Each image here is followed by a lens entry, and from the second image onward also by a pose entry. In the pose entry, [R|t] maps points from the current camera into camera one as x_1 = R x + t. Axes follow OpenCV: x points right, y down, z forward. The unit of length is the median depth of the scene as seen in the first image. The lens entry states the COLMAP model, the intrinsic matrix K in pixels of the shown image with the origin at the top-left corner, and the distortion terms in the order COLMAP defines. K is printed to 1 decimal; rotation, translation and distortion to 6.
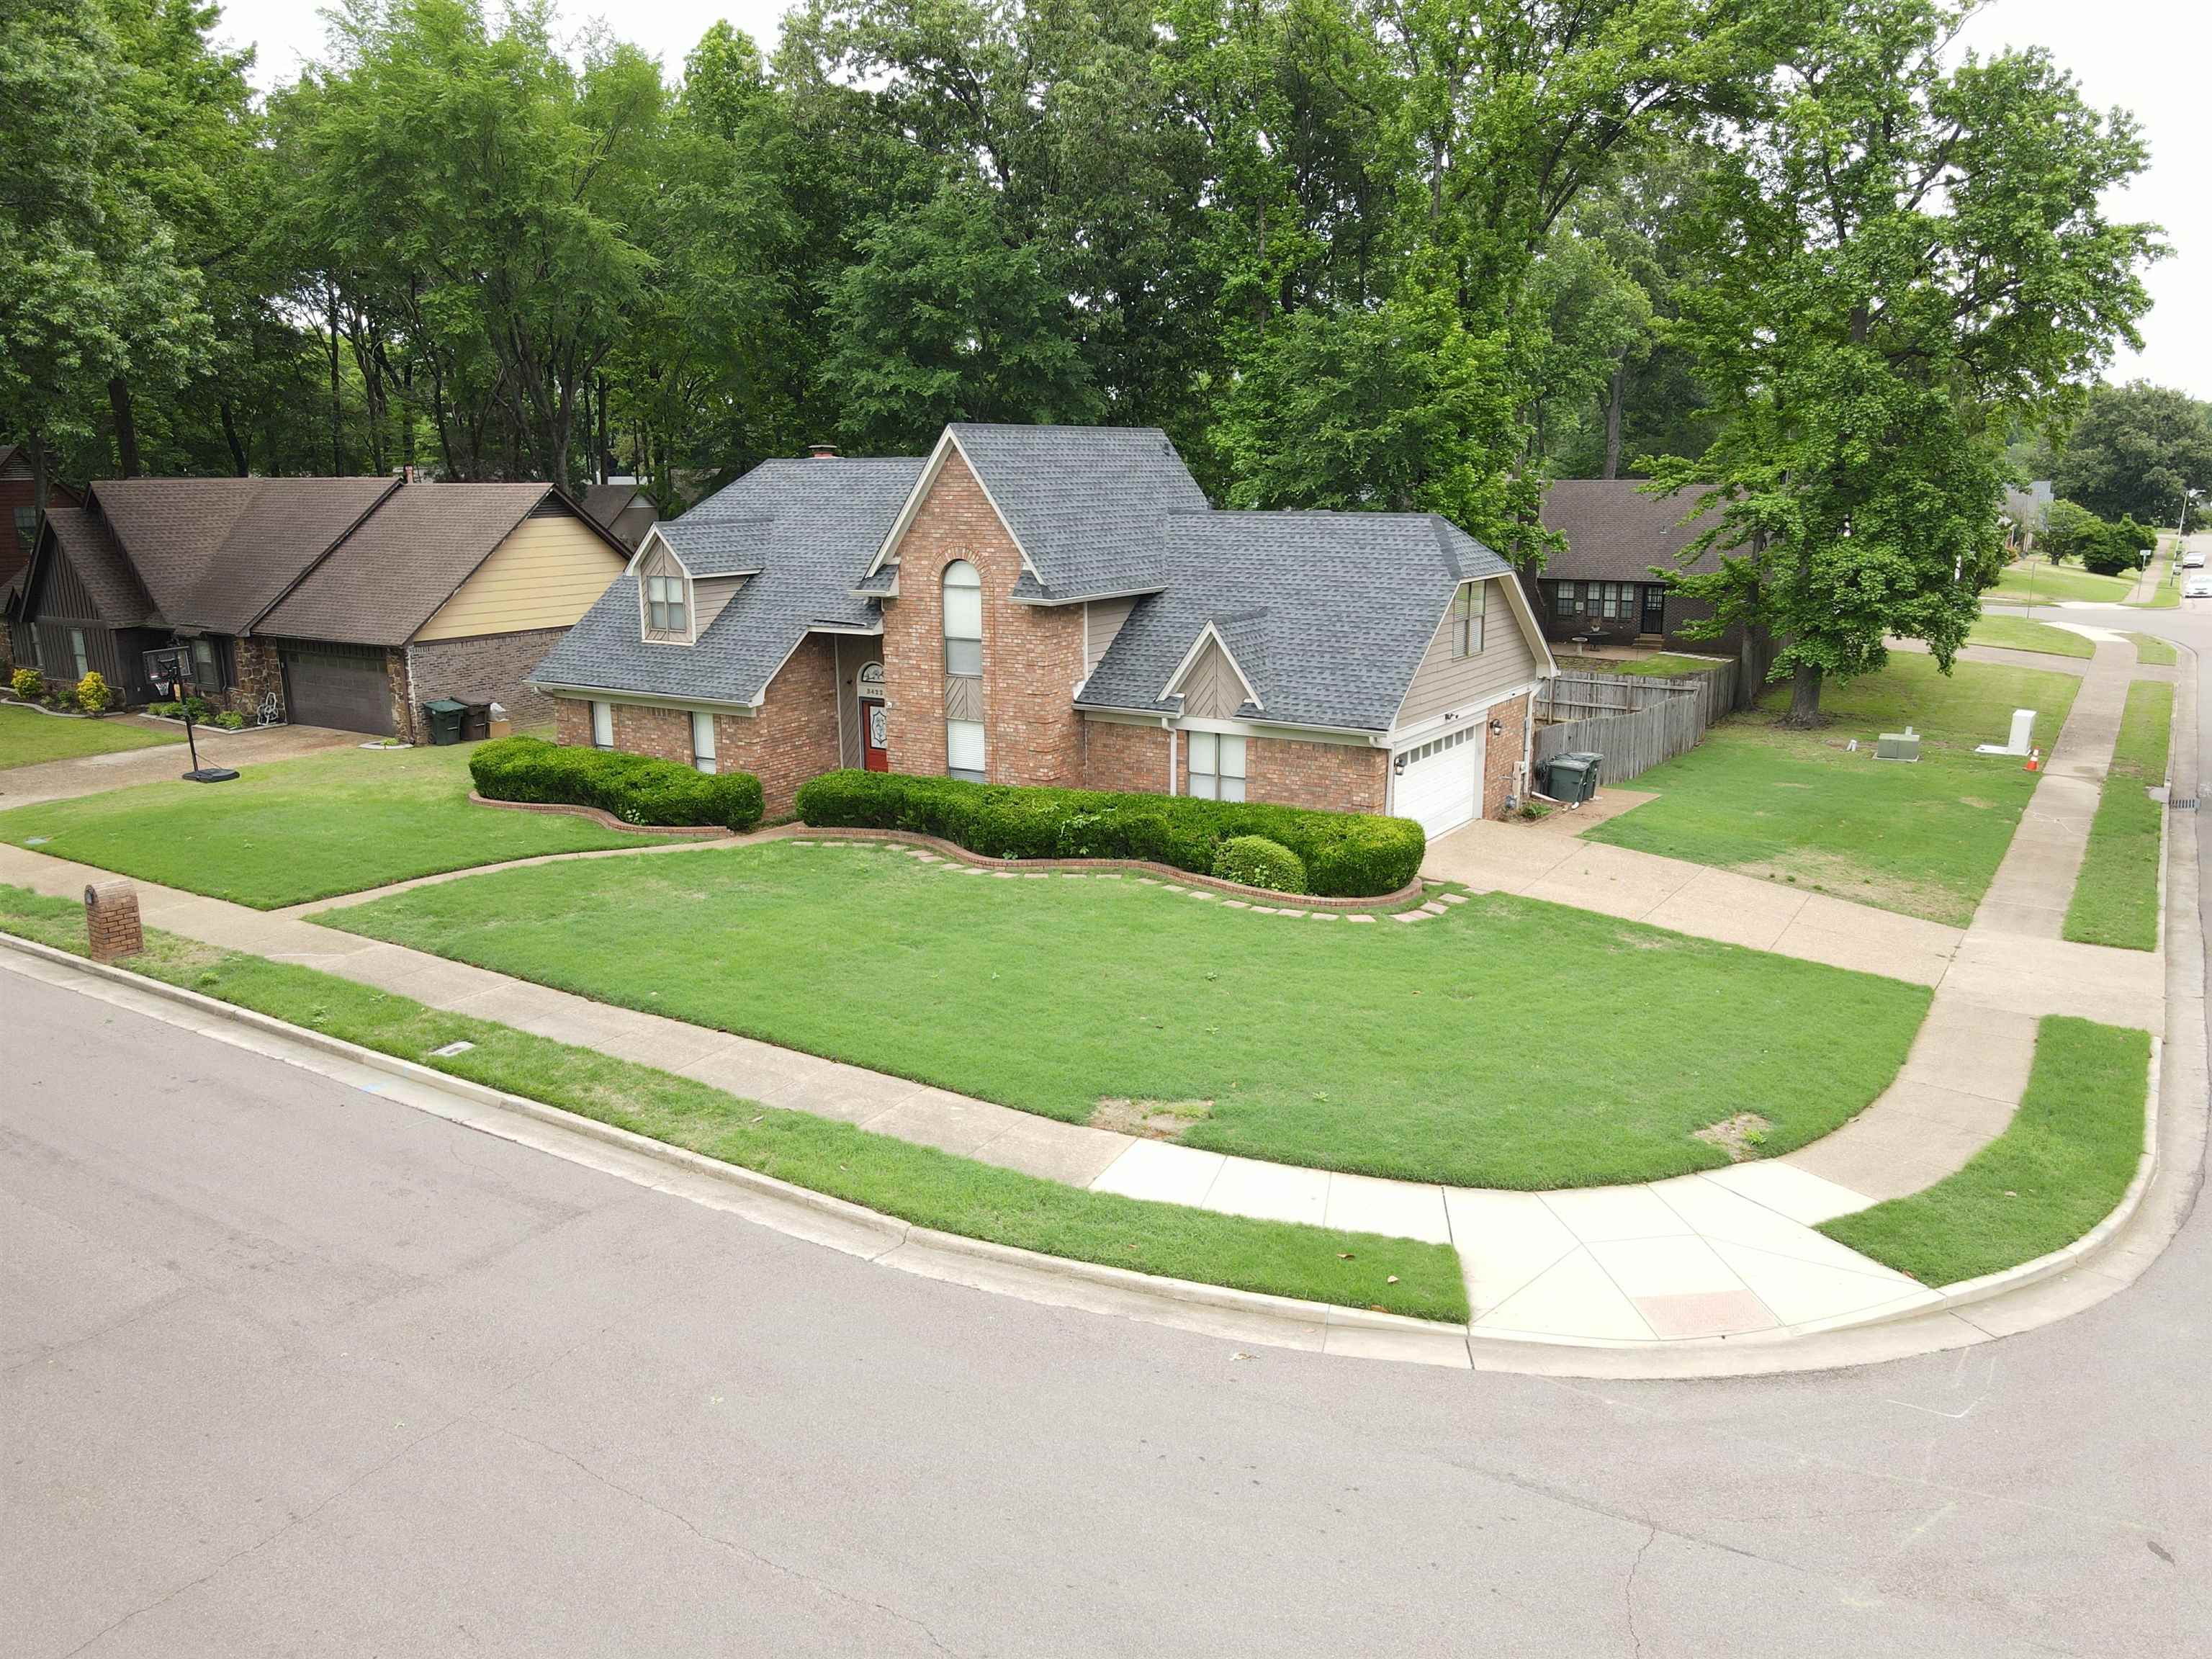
lens RADIAL K [[1656.2, 0, 1117.1], [0, 1656.2, 833.6], [0, 0, 1]] dist [-0.037847, 0.021735]
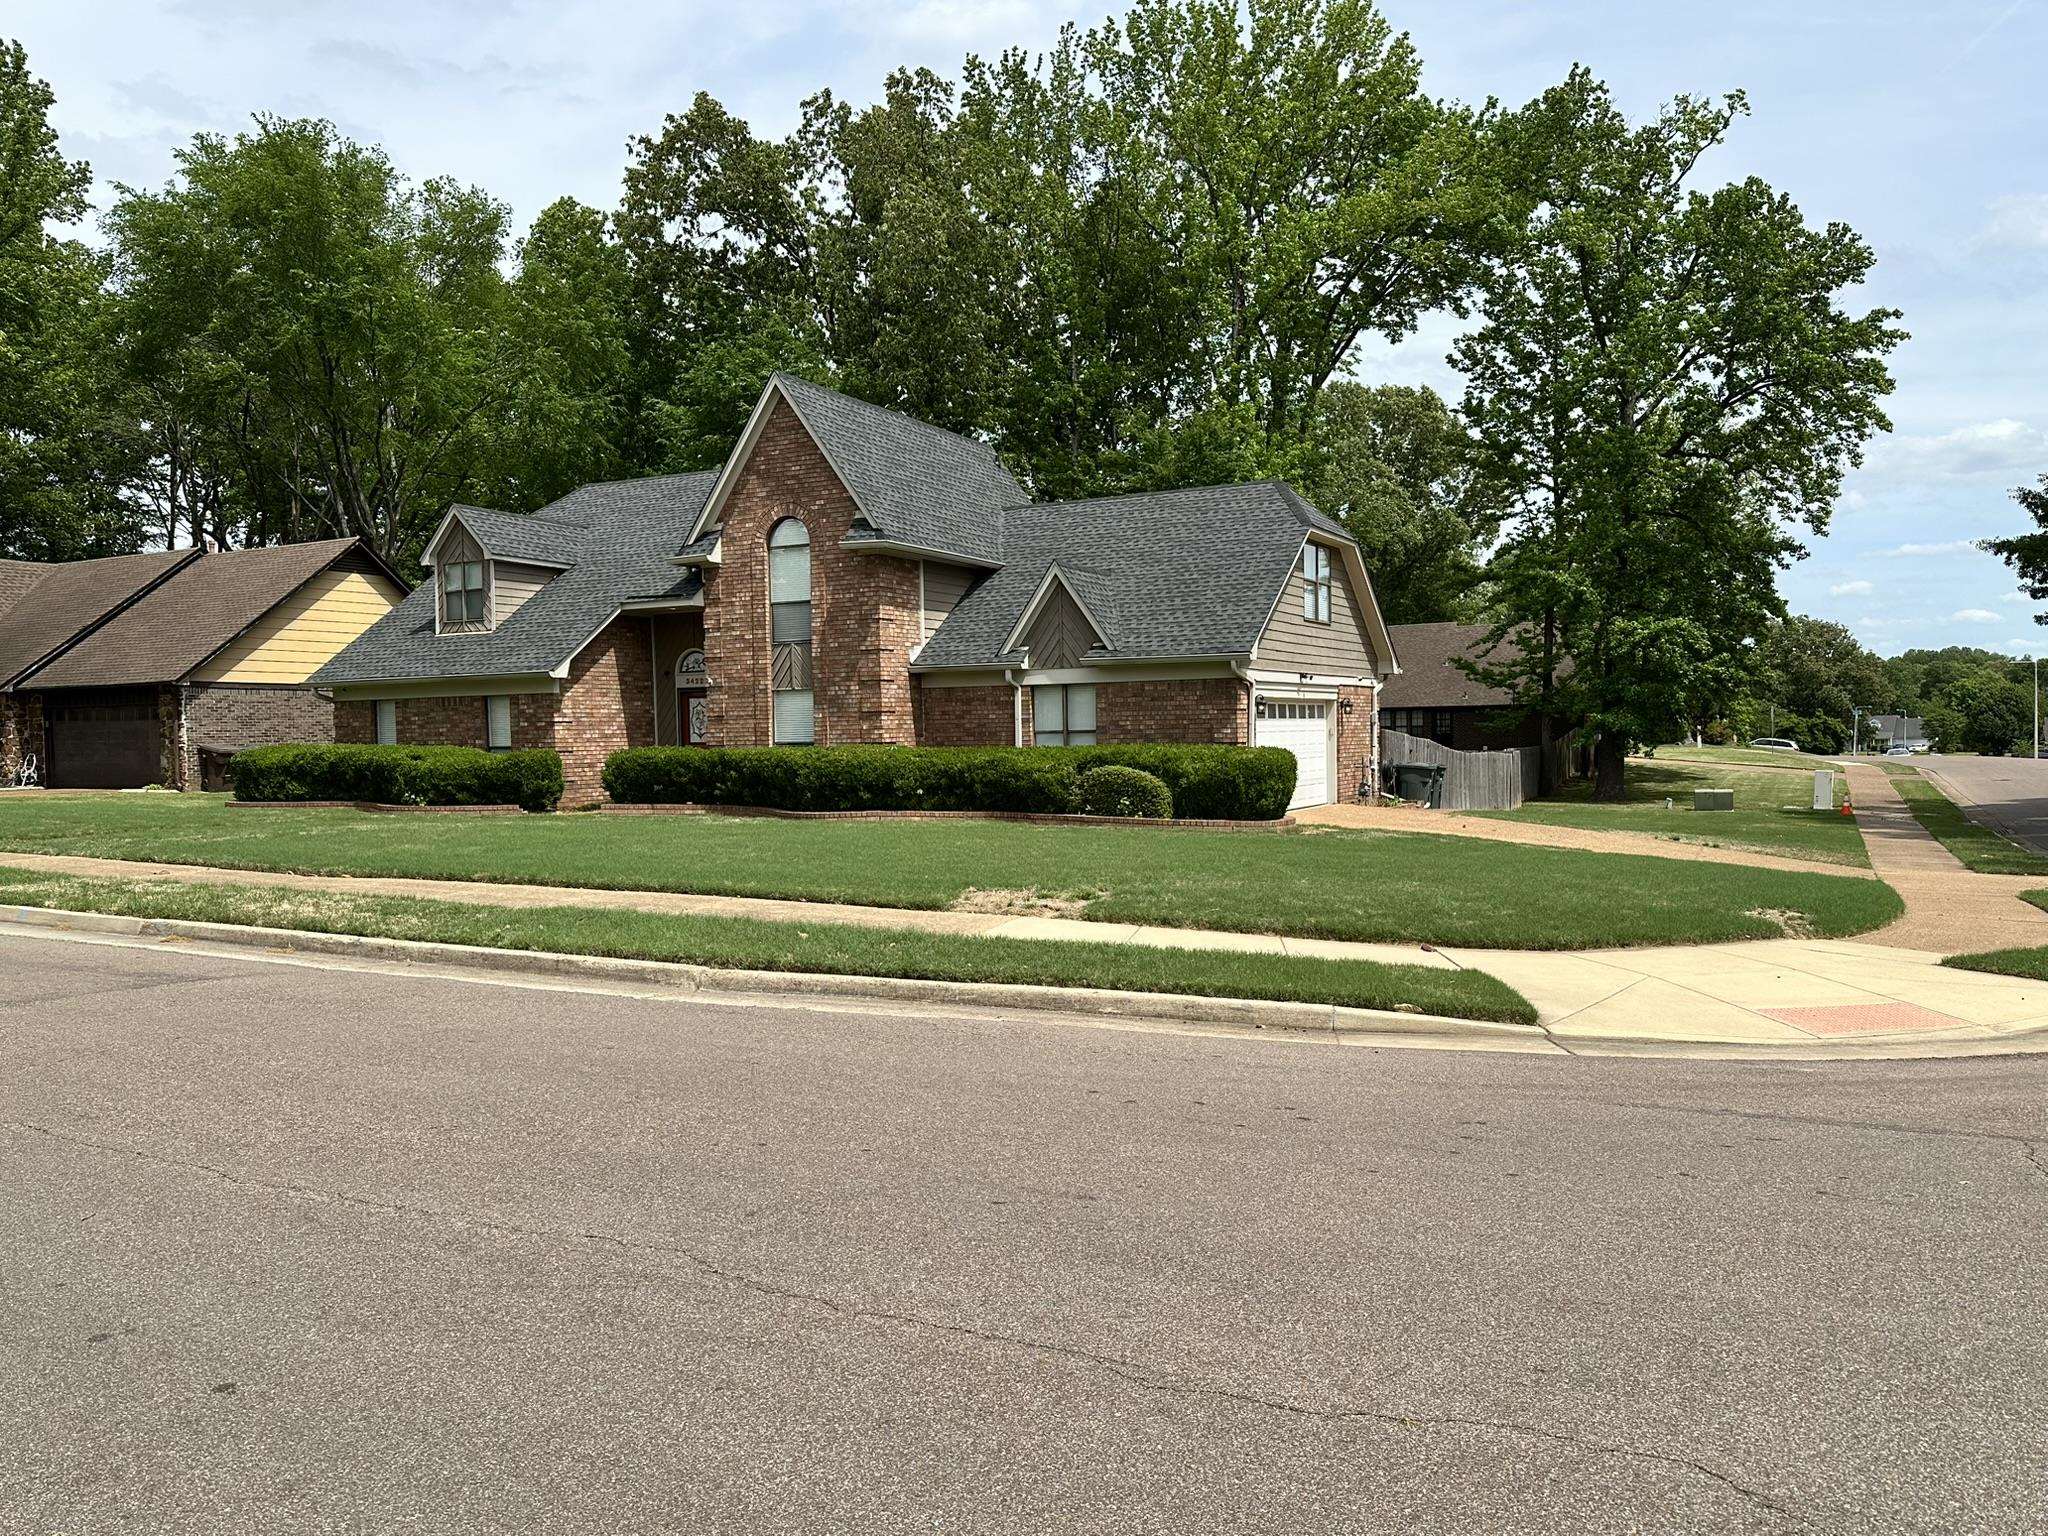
lens RADIAL K [[1472.6, 0, 1069.0], [0, 1472.6, 757.0], [0, 0, 1]] dist [0.025132, -0.037779]
pose [[0.995414, -0.011031, 0.095017, -0.015752], [0.030327, 0.978478, -0.204110, 0.141192], [-0.090721, 0.206056, 0.974326, 0.186456]]
